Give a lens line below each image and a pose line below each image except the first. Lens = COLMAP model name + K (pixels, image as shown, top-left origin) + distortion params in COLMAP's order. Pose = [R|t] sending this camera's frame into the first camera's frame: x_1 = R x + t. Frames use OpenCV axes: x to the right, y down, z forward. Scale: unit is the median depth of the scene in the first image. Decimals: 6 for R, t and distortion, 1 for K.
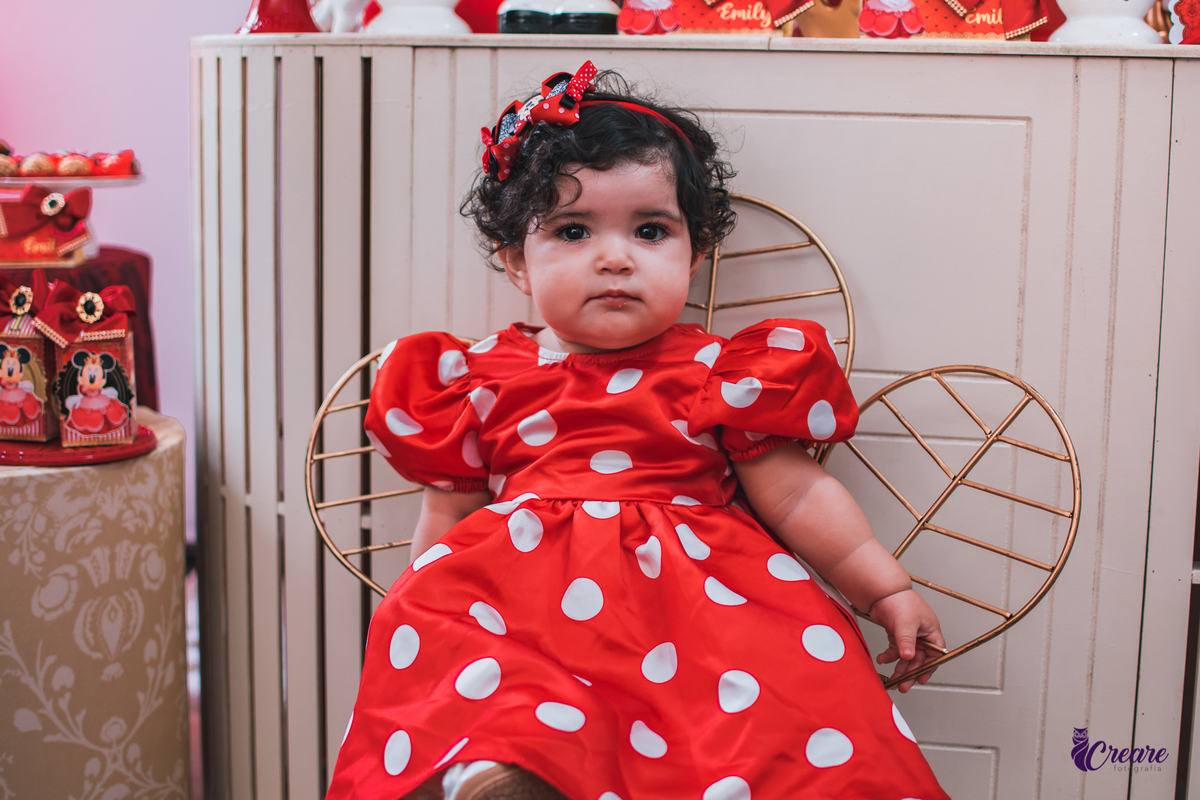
lens RADIAL K [[1893.5, 0, 600.0], [0, 1893.5, 400.0], [0, 0, 1]] dist [-0.191172, 0.110075]
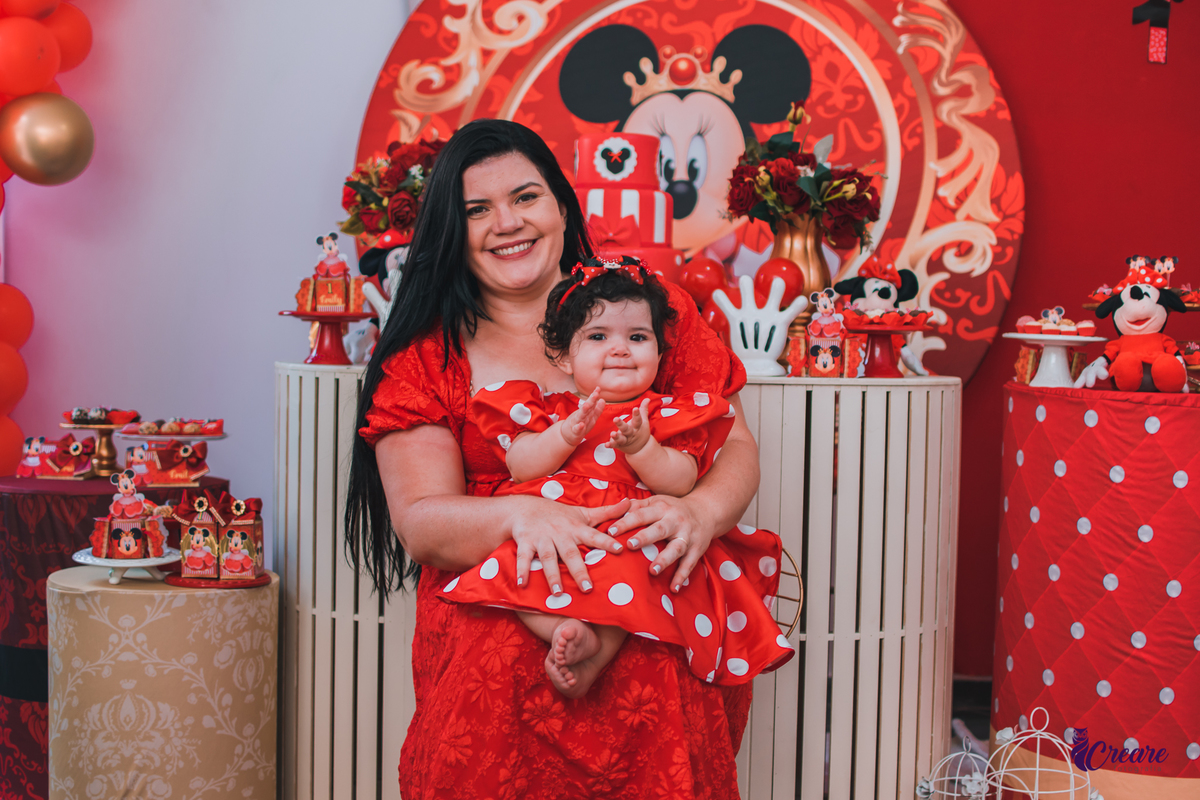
lens RADIAL K [[1857.7, 0, 600.0], [0, 1857.7, 400.0], [0, 0, 1]] dist [-0.191543, 0.118342]
pose [[0.995714, 0.000471, 0.092490, -0.081668], [0.010466, 0.992990, -0.117733, 0.070072], [-0.091897, 0.118196, 0.988729, -0.960599]]
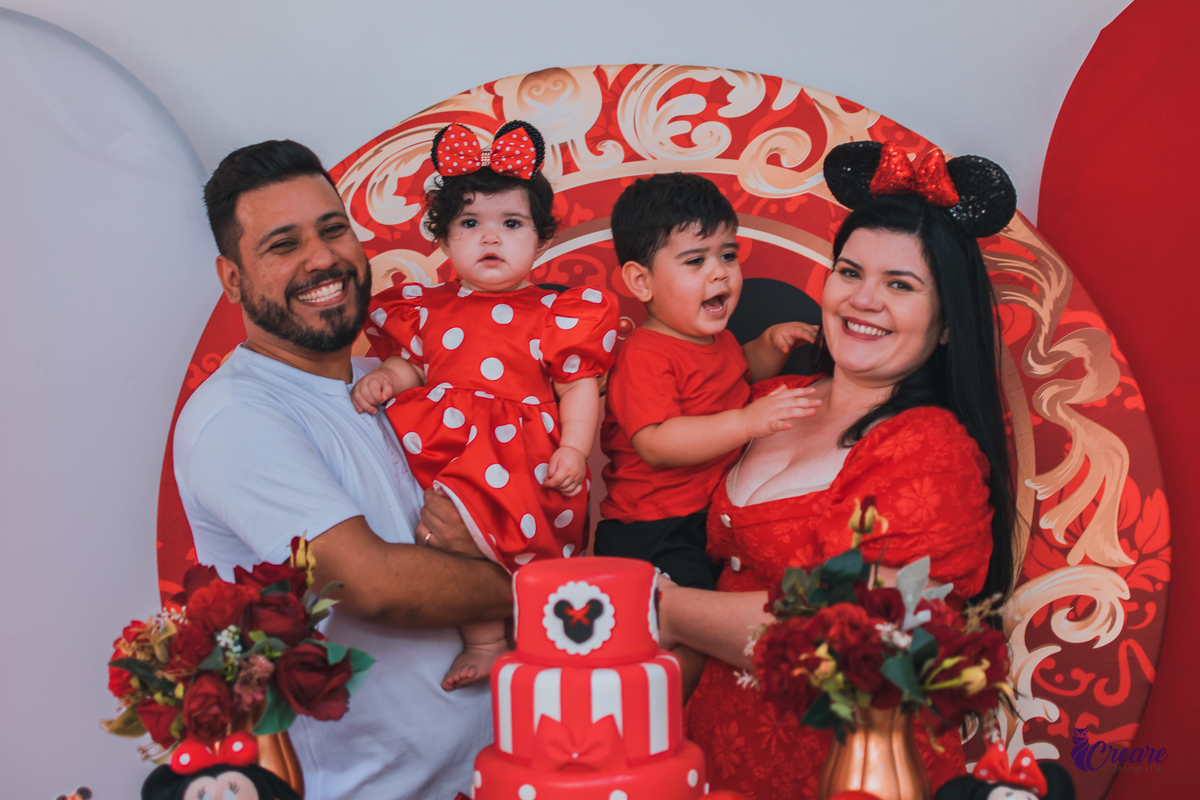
lens RADIAL K [[1972.0, 0, 572.2], [0, 1972.0, 396.1], [0, 0, 1]] dist [-0.223151, 0.590676]
pose [[0.991851, -0.037691, 0.121701, -0.016594], [0.055336, 0.987877, -0.145039, -0.418136], [-0.114759, 0.150591, 0.981913, -0.202932]]
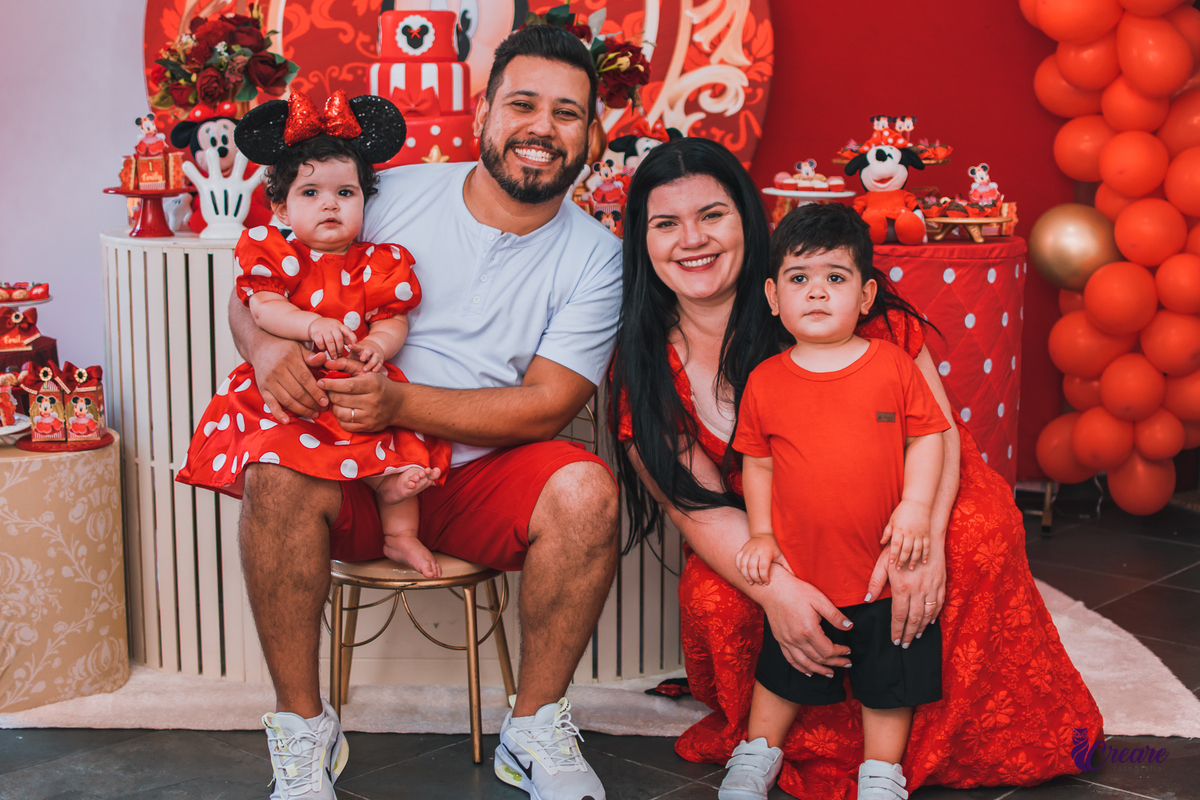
lens RADIAL K [[1843.5, 0, 600.0], [0, 1843.5, 400.0], [0, 0, 1]] dist [-0.189197, 0.053424]
pose [[0.971199, -0.053551, 0.232172, -0.188947], [0.051092, 0.998556, 0.016594, -0.027028], [-0.232725, -0.004254, 0.972533, -1.166889]]
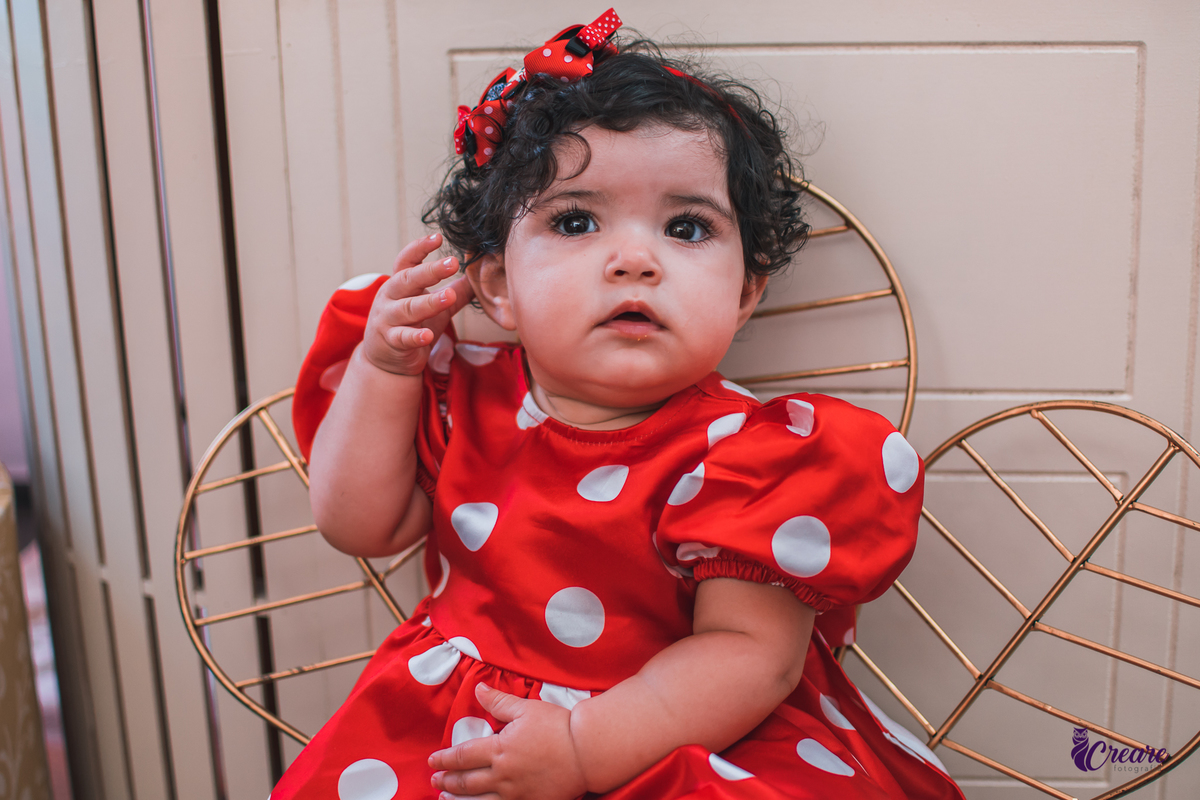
lens RADIAL K [[1857.7, 0, 600.0], [0, 1857.7, 400.0], [0, 0, 1]] dist [-0.191543, 0.118342]
pose [[0.995208, -0.070703, 0.067544, -0.034689], [0.061554, 0.989724, 0.129063, -0.110572], [-0.075975, -0.124286, 0.989333, 0.282943]]
